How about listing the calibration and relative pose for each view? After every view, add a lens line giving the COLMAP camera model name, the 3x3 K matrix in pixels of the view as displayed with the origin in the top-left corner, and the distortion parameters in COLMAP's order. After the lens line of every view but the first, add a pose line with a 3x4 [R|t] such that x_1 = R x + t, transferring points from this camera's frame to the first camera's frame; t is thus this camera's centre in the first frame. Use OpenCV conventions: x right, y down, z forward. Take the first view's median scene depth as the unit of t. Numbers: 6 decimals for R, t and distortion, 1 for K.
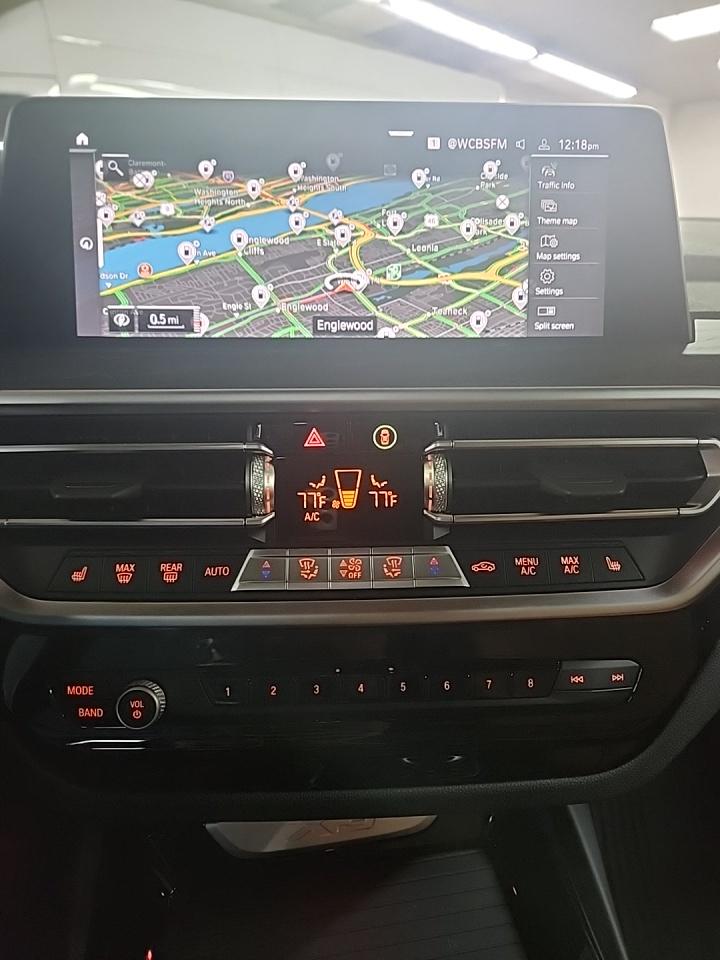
lens RADIAL K [[637.2, 0, 361.7], [0, 637.2, 482.2], [0, 0, 1]] dist [0.040548, -0.033963]
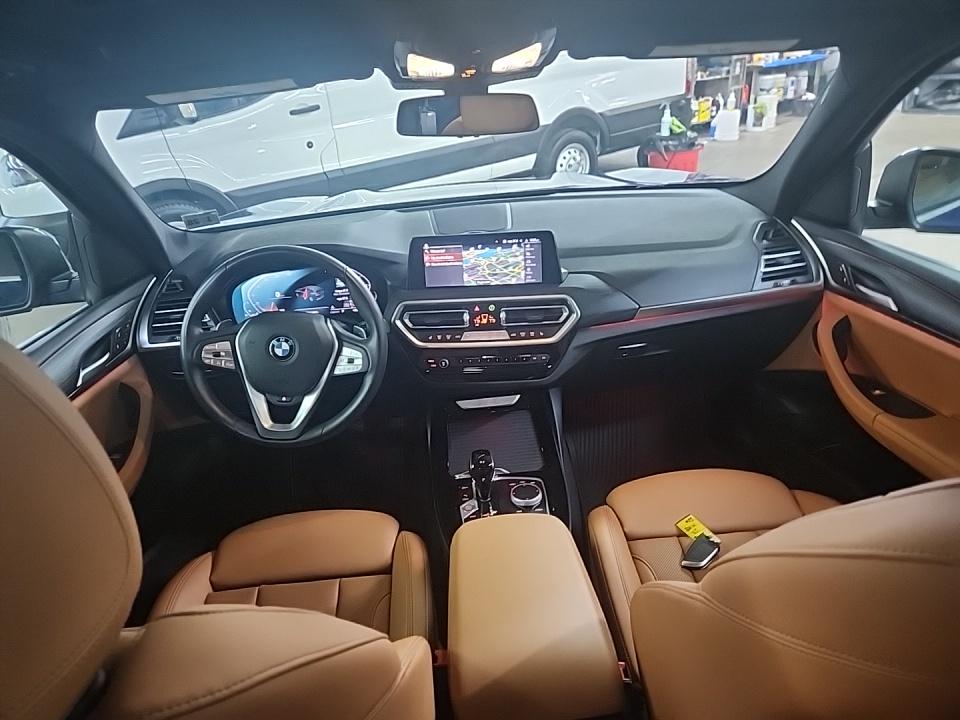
lens RADIAL K [[637.2, 0, 479.4], [0, 637.2, 362.4], [0, 0, 1]] dist [0.040548, -0.033963]
pose [[0.994663, -0.018051, -0.101587, 0.410614], [0.026098, 0.996576, 0.078452, -0.039144], [0.099823, -0.080685, 0.991728, -3.675791]]
